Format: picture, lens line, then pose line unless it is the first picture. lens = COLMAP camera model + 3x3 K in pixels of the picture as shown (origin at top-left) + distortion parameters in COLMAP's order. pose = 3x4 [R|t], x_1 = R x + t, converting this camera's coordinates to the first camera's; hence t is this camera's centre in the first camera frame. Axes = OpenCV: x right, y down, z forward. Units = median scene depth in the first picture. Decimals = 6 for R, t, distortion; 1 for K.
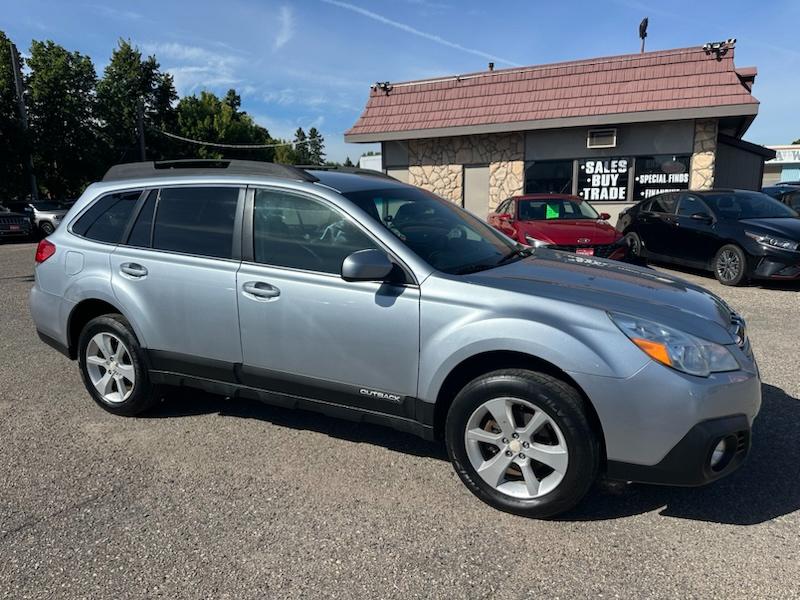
lens RADIAL K [[565.7, 0, 411.1], [0, 565.7, 305.0], [0, 0, 1]] dist [0.086634, -0.129719]
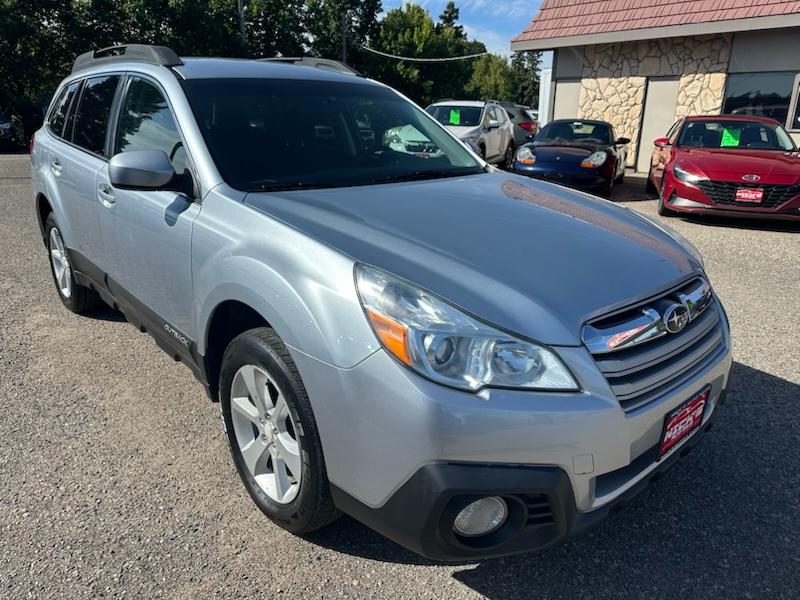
lens RADIAL K [[567.5, 0, 400.0], [0, 567.5, 300.0], [0, 0, 1]] dist [0.059742, -0.094754]
pose [[0.924951, 0.143916, -0.351786, 0.097594], [-0.100545, 0.985219, 0.138691, -0.006472], [0.366546, -0.092912, 0.925749, 0.067019]]
